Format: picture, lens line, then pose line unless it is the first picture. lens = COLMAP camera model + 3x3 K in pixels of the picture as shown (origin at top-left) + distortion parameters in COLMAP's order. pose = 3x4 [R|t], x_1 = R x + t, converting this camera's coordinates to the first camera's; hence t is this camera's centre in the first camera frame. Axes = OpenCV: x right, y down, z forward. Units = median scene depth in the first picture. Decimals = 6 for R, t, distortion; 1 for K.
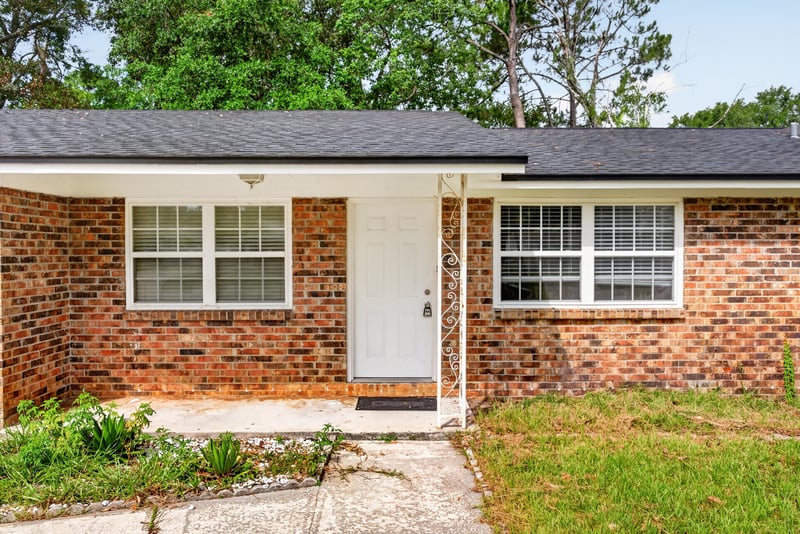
lens RADIAL K [[640.1, 0, 394.3], [0, 640.1, 264.9], [0, 0, 1]] dist [-0.015586, 0.006135]
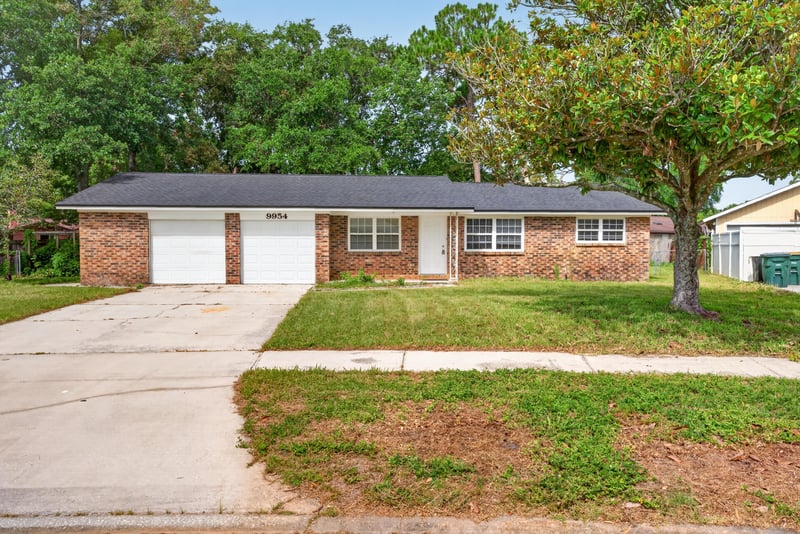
lens RADIAL K [[640.1, 0, 395.6], [0, 640.1, 270.6], [0, 0, 1]] dist [-0.015586, 0.006135]
pose [[0.997619, 0.000395, 0.068965, -0.400475], [-0.001445, 0.999884, 0.015181, 0.114999], [-0.068951, -0.015244, 0.997504, -2.120548]]
